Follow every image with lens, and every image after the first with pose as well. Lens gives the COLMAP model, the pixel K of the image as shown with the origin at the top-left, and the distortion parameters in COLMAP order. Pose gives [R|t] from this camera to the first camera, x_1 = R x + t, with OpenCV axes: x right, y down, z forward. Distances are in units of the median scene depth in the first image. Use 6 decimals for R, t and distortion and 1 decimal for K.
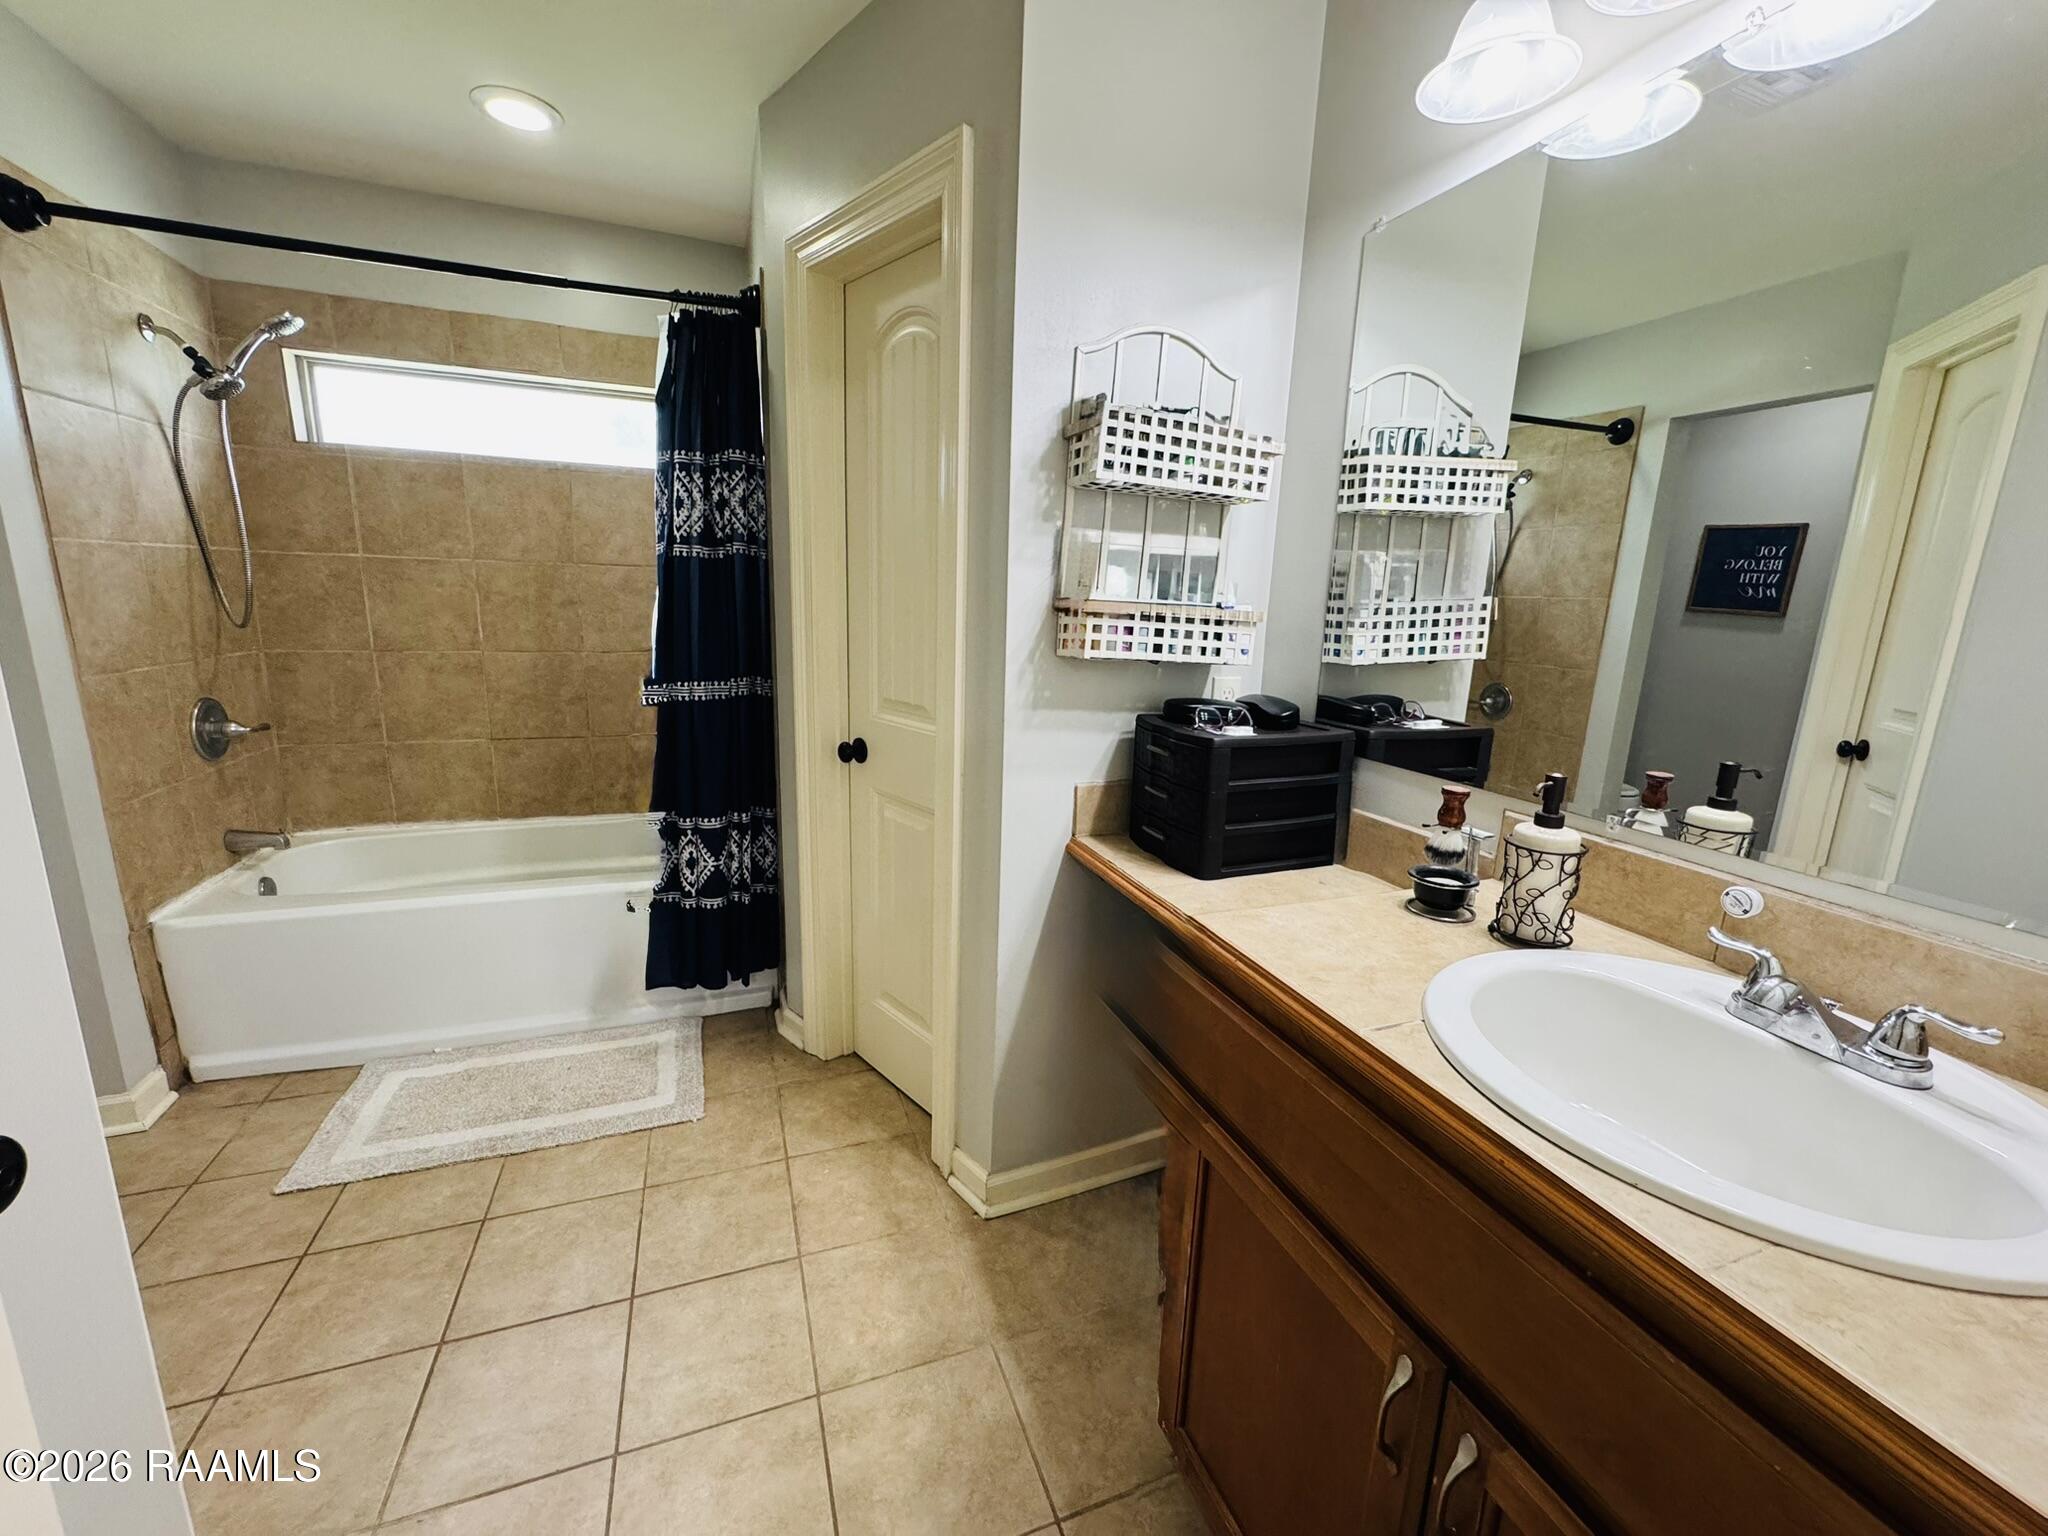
lens RADIAL K [[818.7, 0, 1030.0], [0, 818.7, 773.1], [0, 0, 1]] dist [-0.002441, -0.000645]
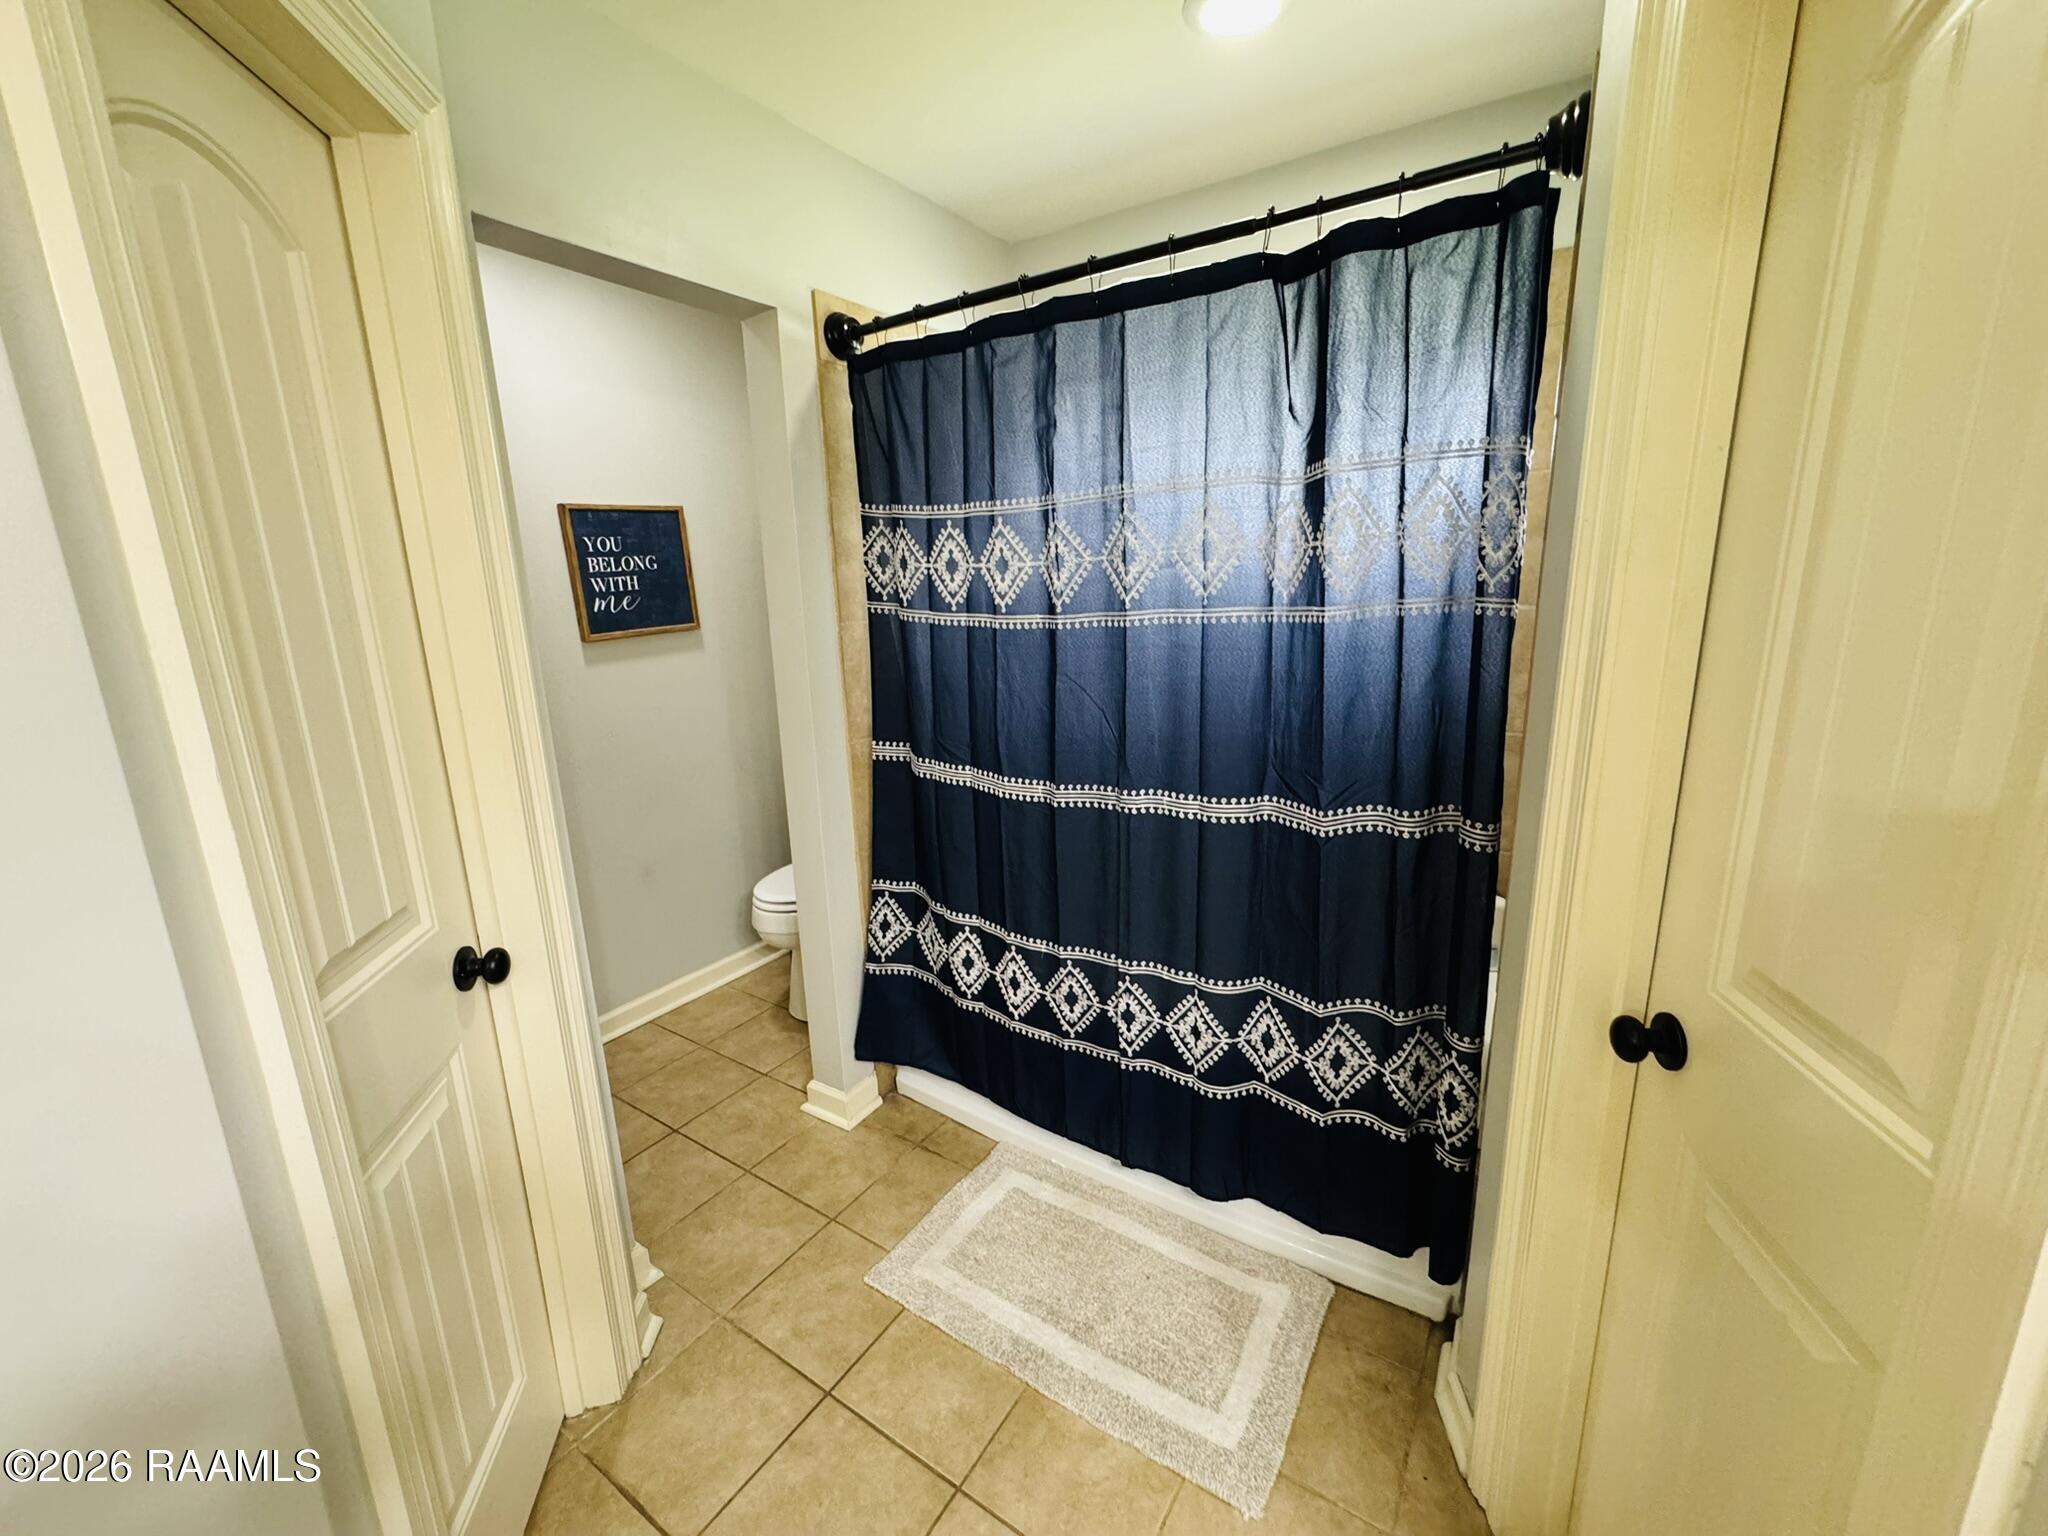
lens RADIAL K [[818.7, 0, 1020.4], [0, 818.7, 767.3], [0, 0, 1]] dist [-0.002441, -0.000645]
pose [[0.593024, 0.121680, -0.795938, -0.081885], [-0.118481, 0.990942, 0.063216, -0.165088], [0.796420, 0.056815, 0.602069, 0.445552]]
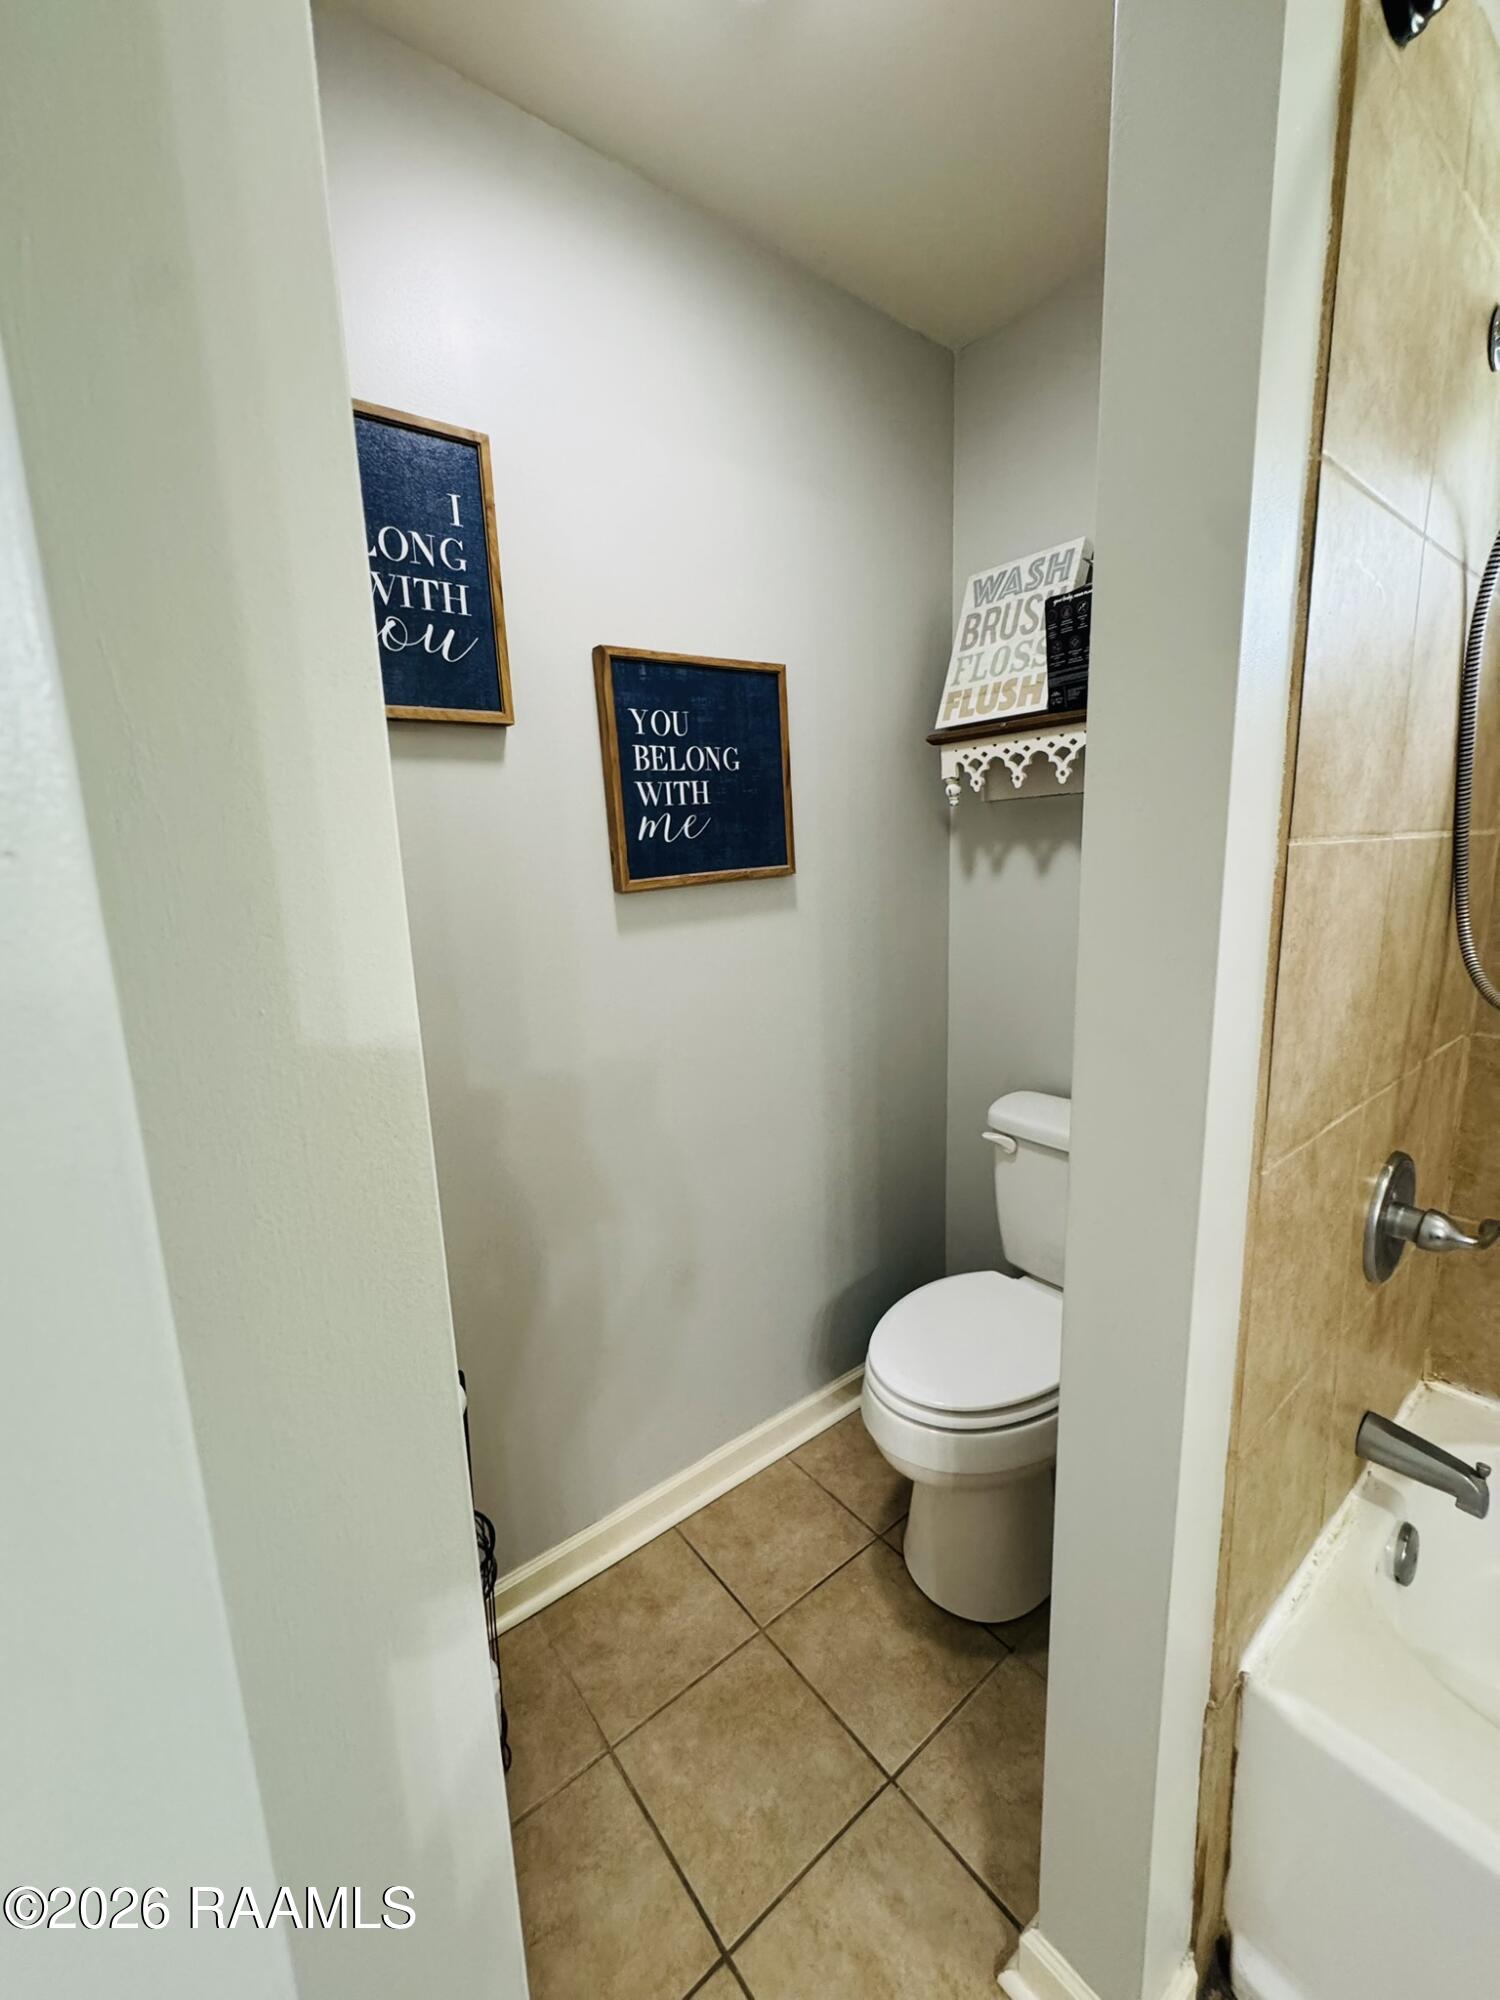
lens RADIAL K [[799.5, 0, 743.7], [0, 799.5, 994.4], [0, 0, 1]] dist [-0.002441, -0.000645]
pose [[0.296438, 0.111978, -0.948465, -0.780401], [-0.155920, 0.985453, 0.067614, -0.172803], [0.942239, 0.127841, 0.309585, 0.553090]]
